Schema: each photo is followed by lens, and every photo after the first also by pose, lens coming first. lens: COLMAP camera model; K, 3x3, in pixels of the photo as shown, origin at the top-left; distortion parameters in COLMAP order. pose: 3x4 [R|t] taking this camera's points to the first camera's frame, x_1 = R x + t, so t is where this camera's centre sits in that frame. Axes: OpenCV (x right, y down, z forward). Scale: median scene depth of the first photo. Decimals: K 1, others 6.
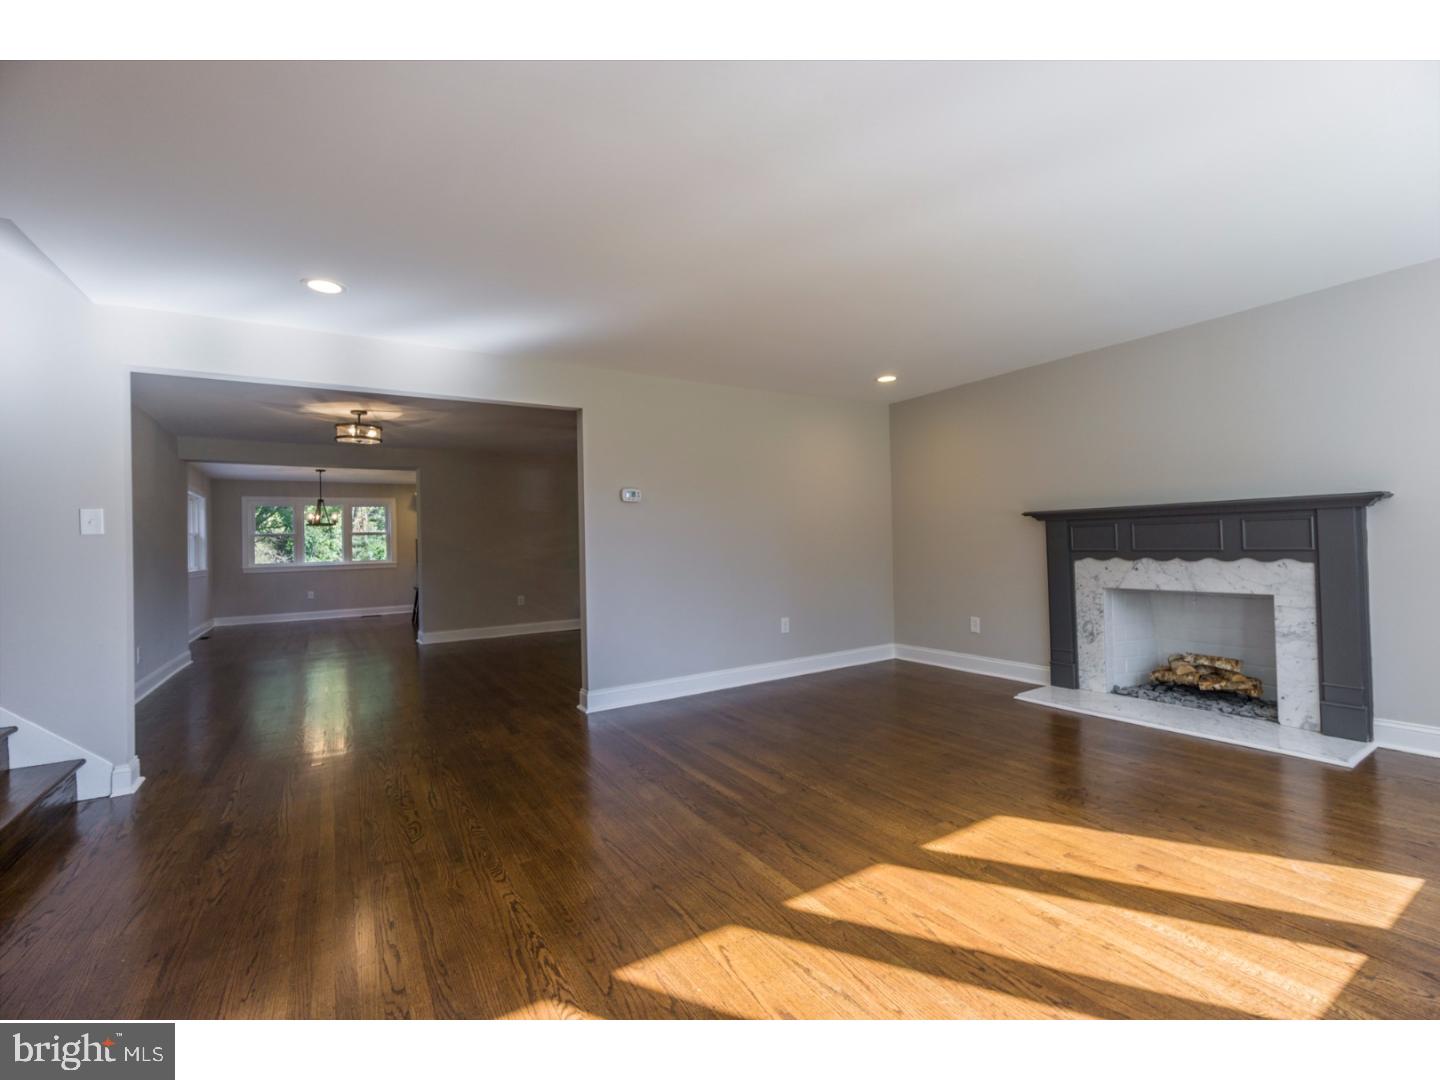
lens RADIAL K [[630.0, 0, 701.0], [0, 630.0, 541.7], [0, 0, 1]] dist [0.029206, -0.000091]
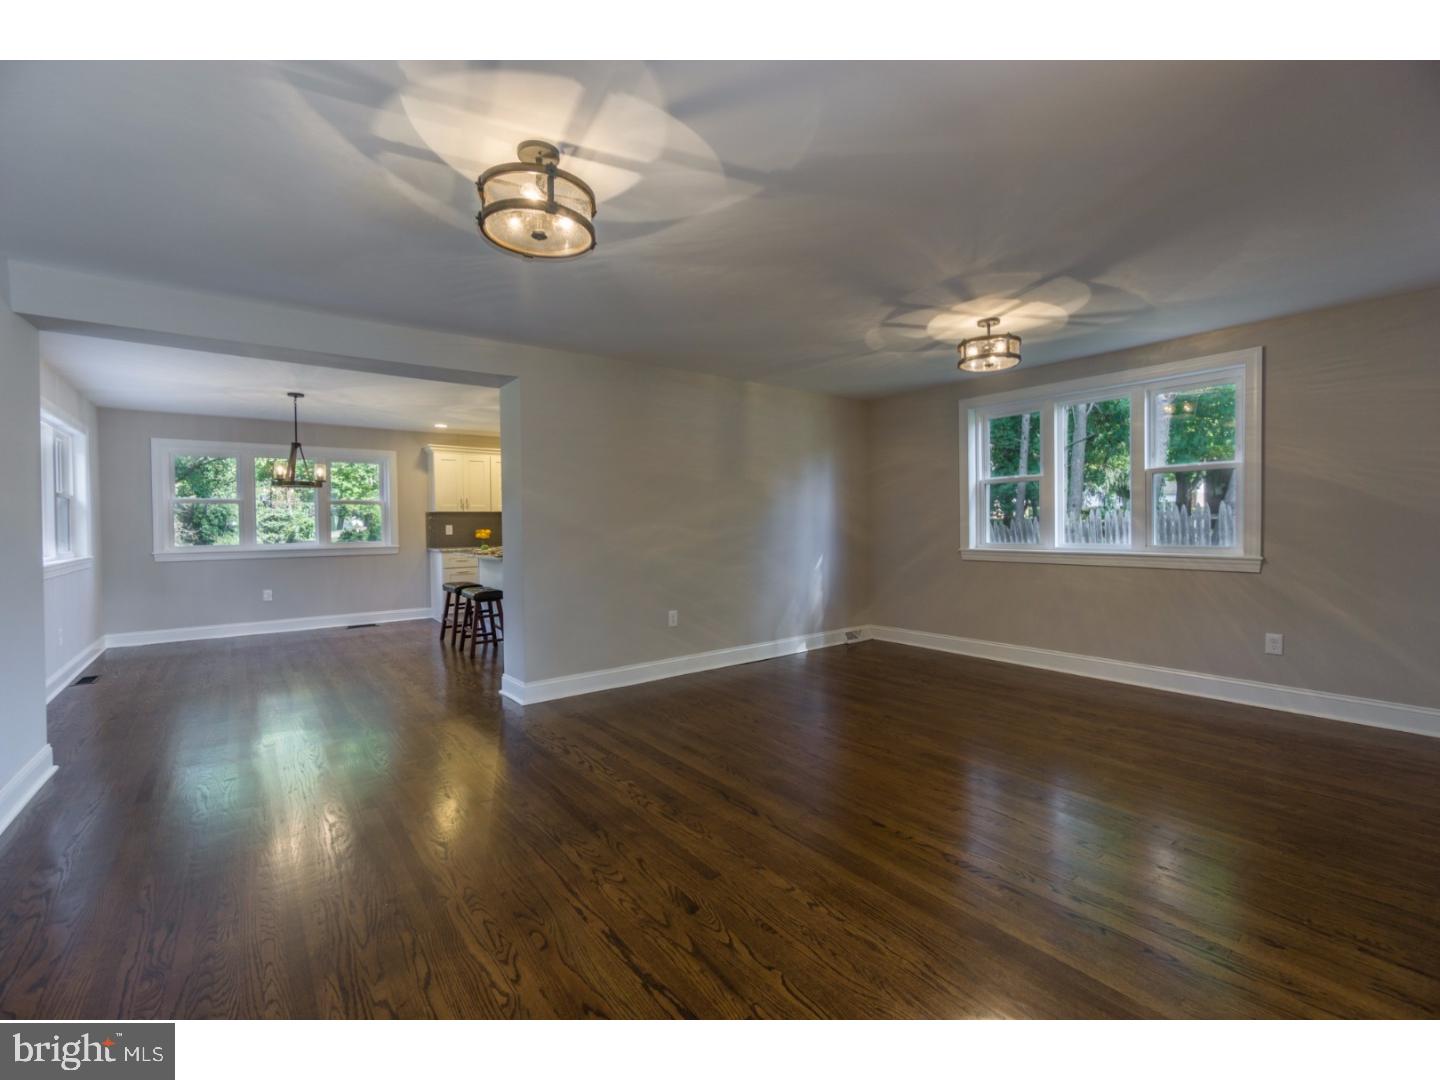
lens RADIAL K [[624.4, 0, 721.9], [0, 624.4, 533.2], [0, 0, 1]] dist [-0.000494, -0.000172]
pose [[0.991499, 0.008461, 0.129842, -0.089114], [-0.011390, 0.999697, 0.021831, 0.000479], [-0.129618, -0.023124, 0.991294, 0.117613]]
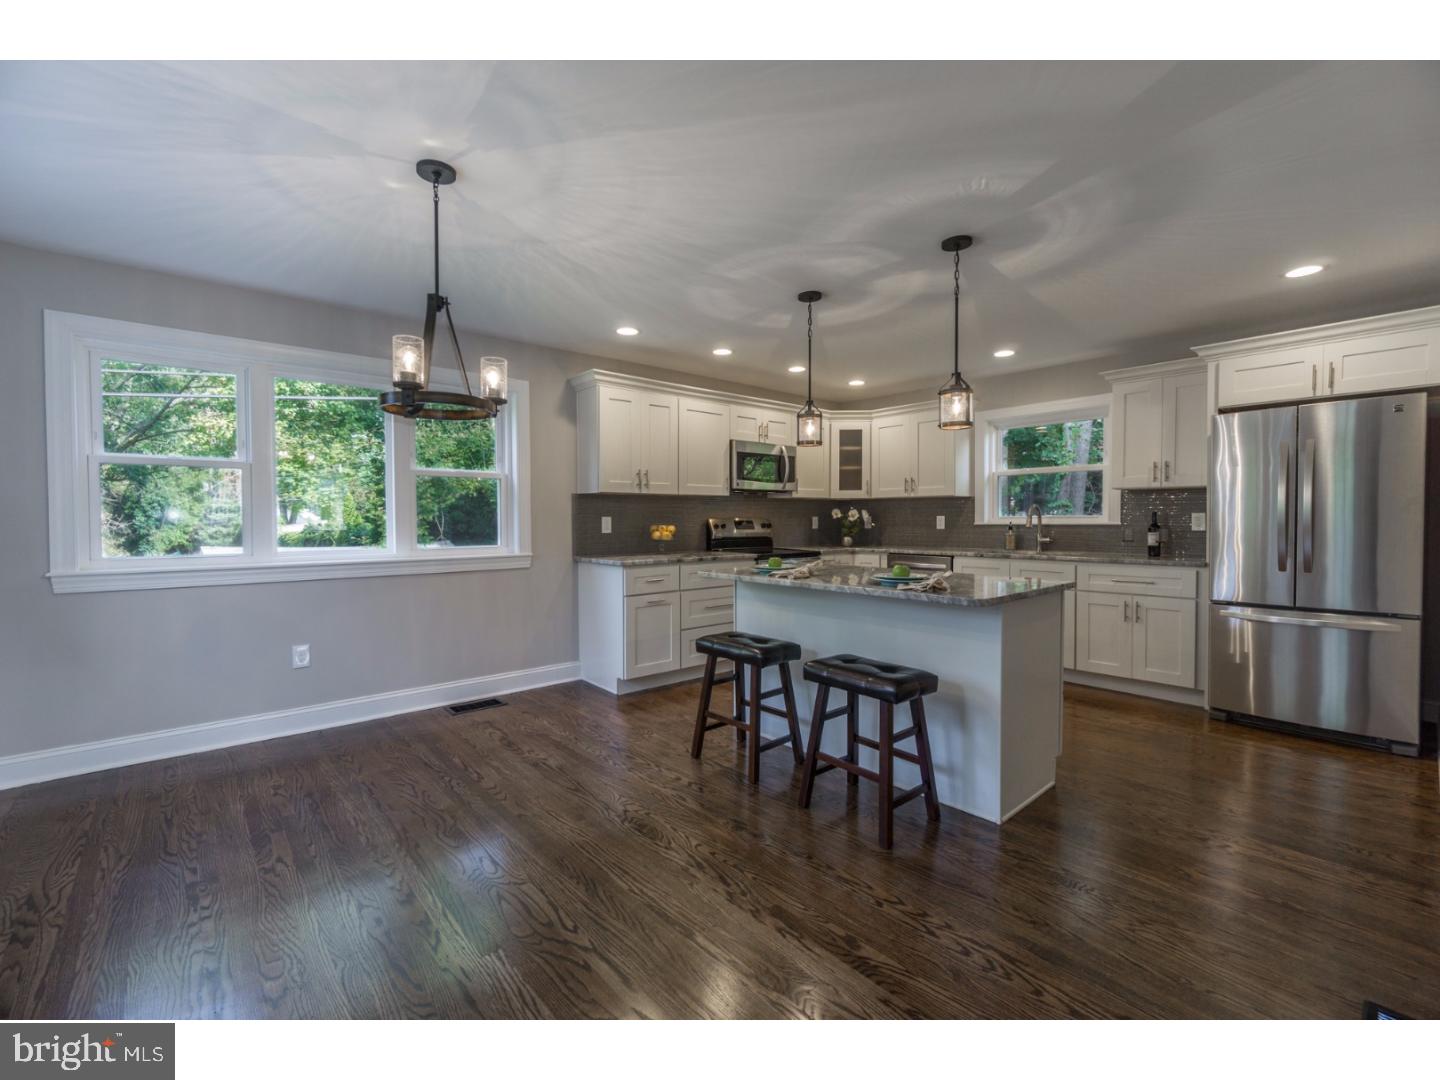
lens RADIAL K [[625.3, 0, 726.7], [0, 625.3, 534.0], [0, 0, 1]] dist [0.001539, 0.000327]
pose [[0.981061, 0.013386, 0.193236, -0.169797], [-0.019206, 0.999416, 0.028278, 0.003434], [-0.192745, -0.031454, 0.980745, 0.238375]]
